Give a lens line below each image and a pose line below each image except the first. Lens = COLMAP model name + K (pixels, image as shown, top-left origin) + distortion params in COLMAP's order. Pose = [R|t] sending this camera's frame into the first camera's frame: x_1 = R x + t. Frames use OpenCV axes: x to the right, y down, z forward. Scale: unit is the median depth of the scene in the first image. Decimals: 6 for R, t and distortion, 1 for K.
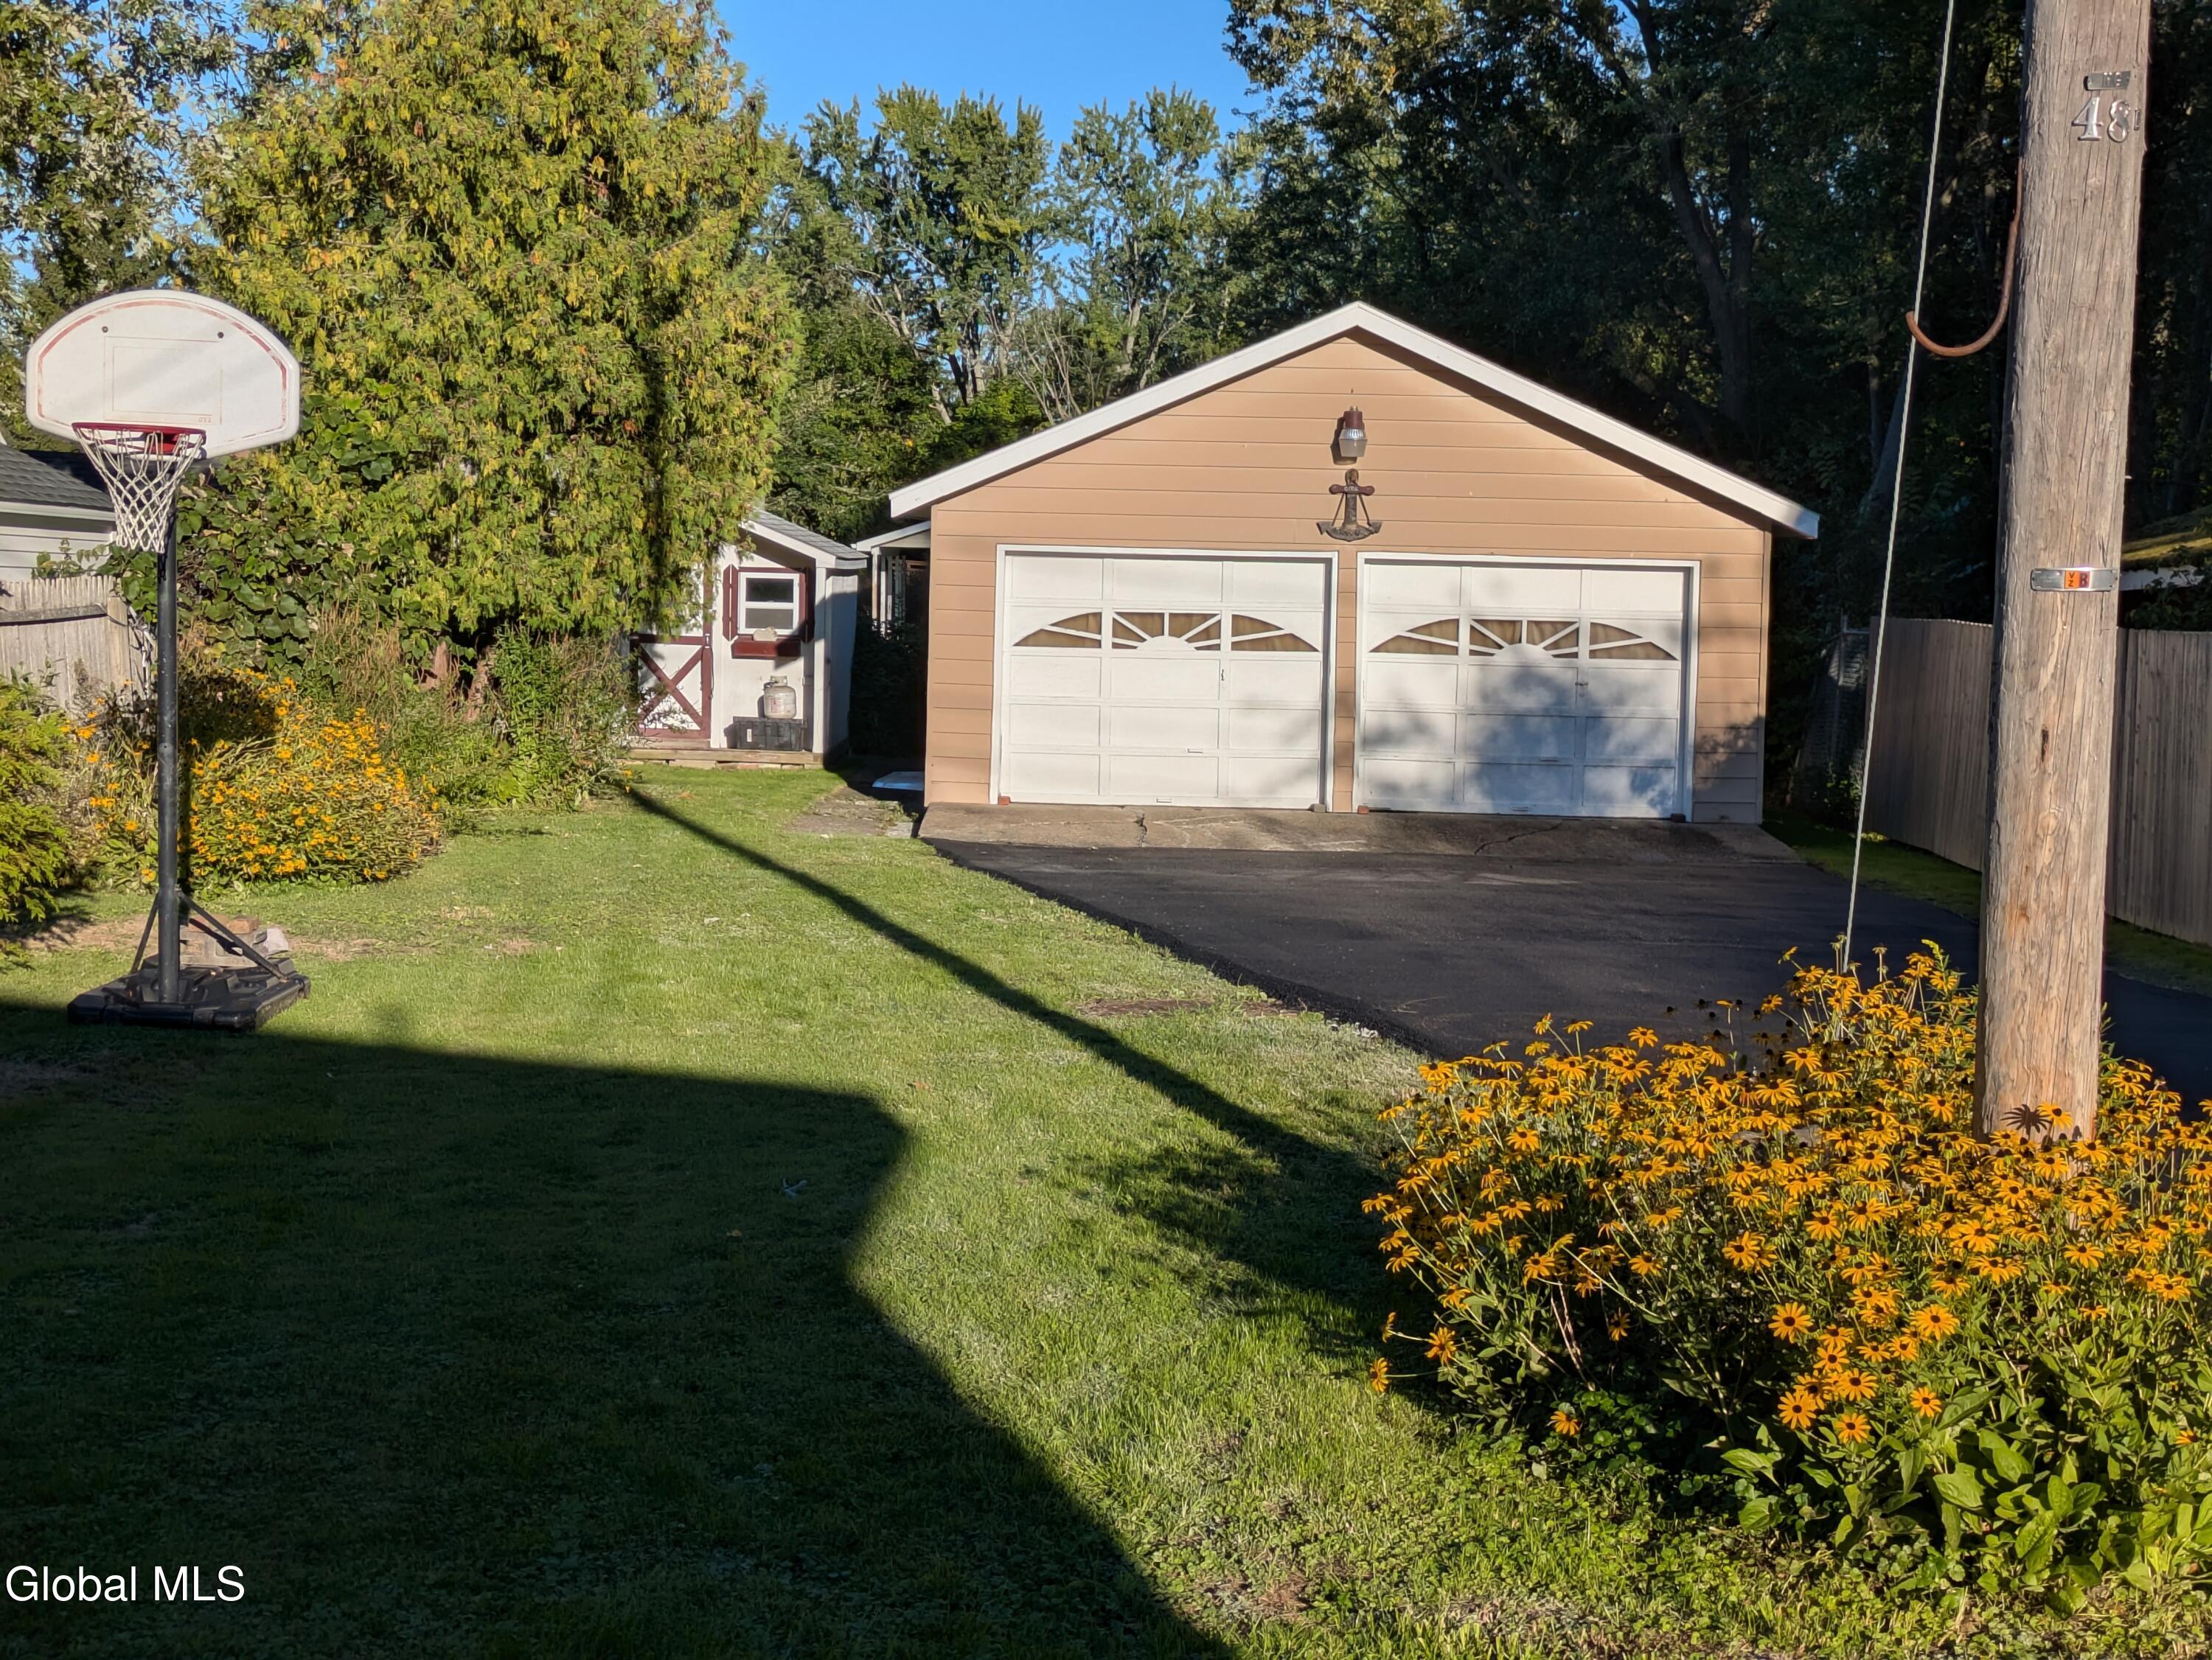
lens RADIAL K [[3285.5, 0, 1156.1], [0, 3285.5, 836.0], [0, 0, 1]] dist [0.095222, 0.000000]
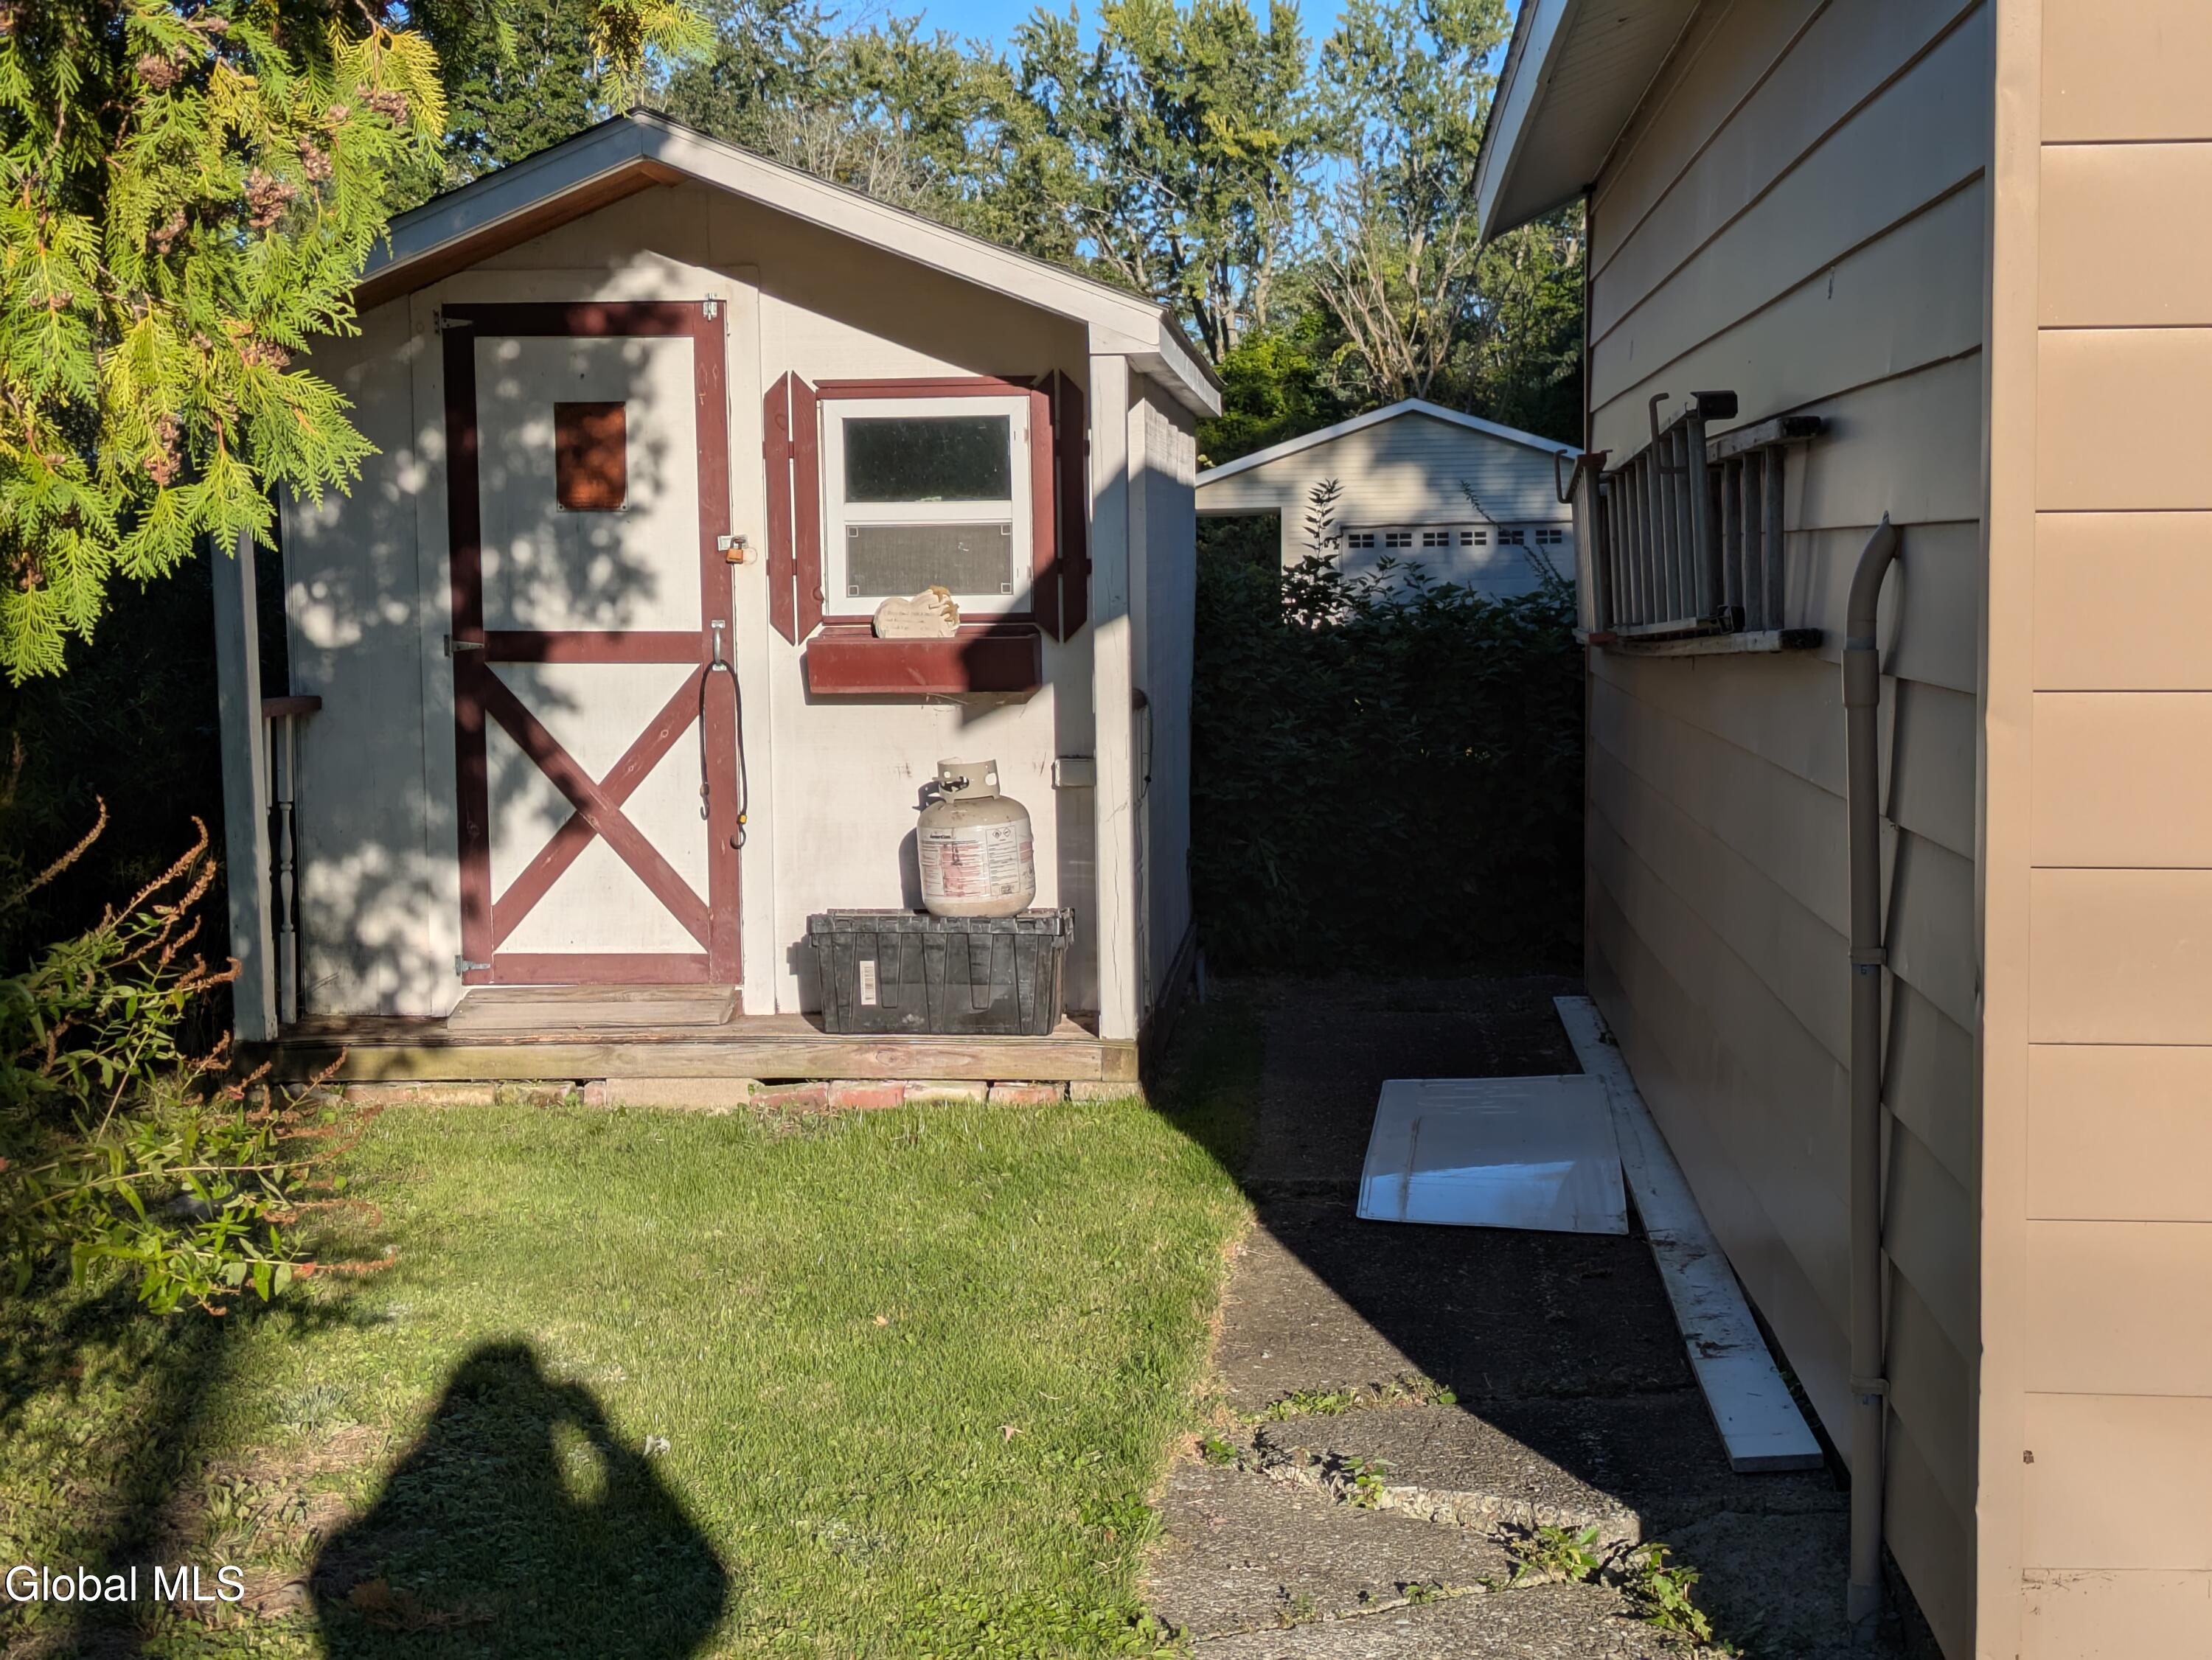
lens RADIAL K [[3285.5, 0, 1111.2], [0, 3285.5, 826.2], [0, 0, 1]] dist [0.095222, 0.000000]
pose [[0.995834, -0.034735, -0.084310, -0.079333], [0.034356, 0.999392, -0.005934, -0.041104], [0.084465, 0.003013, 0.996422, 0.724232]]
